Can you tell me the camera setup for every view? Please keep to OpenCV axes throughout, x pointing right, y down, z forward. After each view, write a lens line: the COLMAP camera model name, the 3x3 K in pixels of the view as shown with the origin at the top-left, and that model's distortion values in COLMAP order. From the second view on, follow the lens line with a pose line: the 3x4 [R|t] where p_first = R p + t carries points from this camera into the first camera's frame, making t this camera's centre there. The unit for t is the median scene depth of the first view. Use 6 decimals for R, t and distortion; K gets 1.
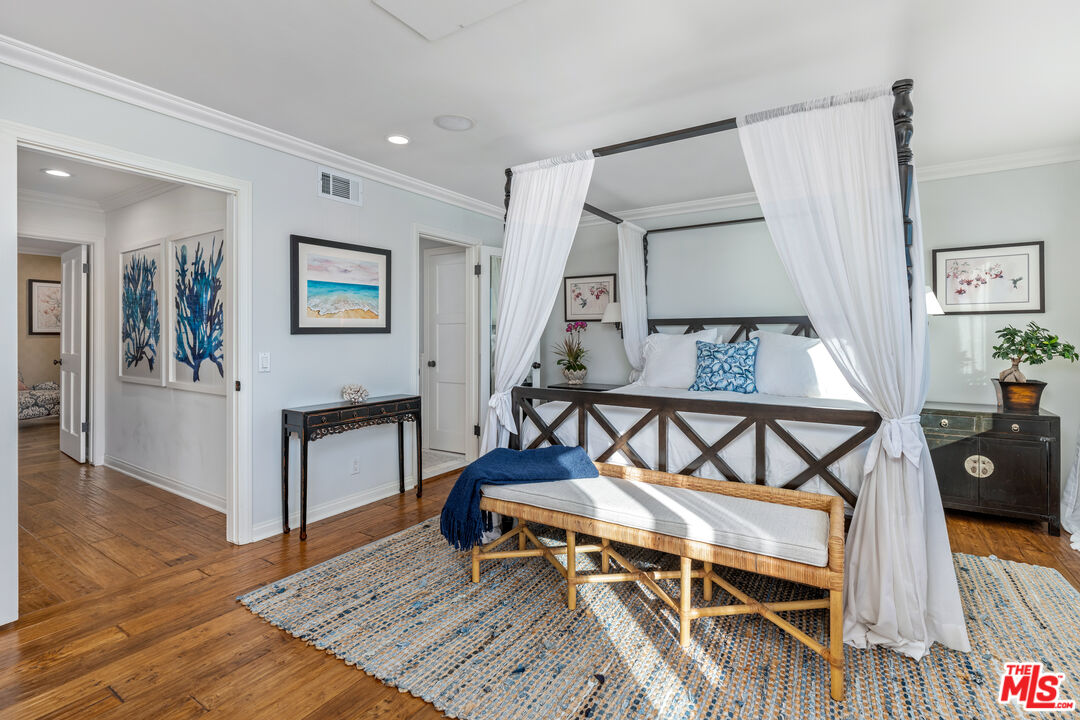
lens RADIAL K [[505.6, 0, 541.9], [0, 505.6, 336.8], [0, 0, 1]] dist [0.014458, 0.000066]
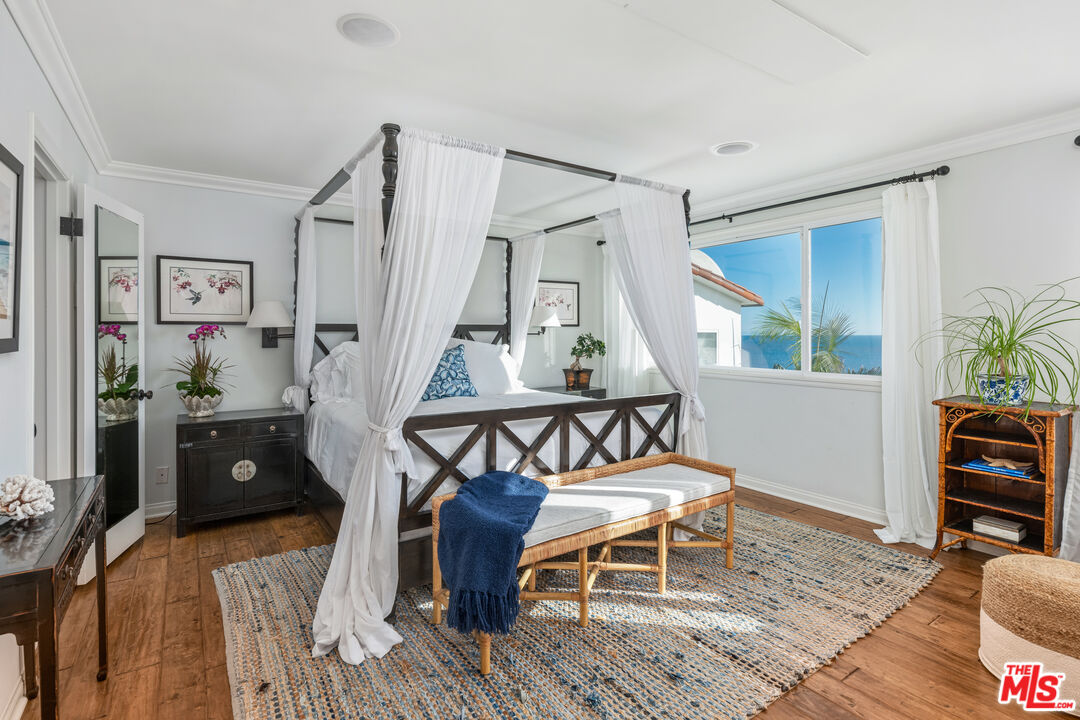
lens RADIAL K [[529.5, 0, 539.9], [0, 529.5, 334.5], [0, 0, 1]] dist [0.001707, 0.000352]
pose [[0.396930, -0.001696, 0.917847, -0.632184], [0.005522, 0.999985, -0.000541, -0.021535], [-0.917832, 0.005283, 0.396933, 0.457587]]
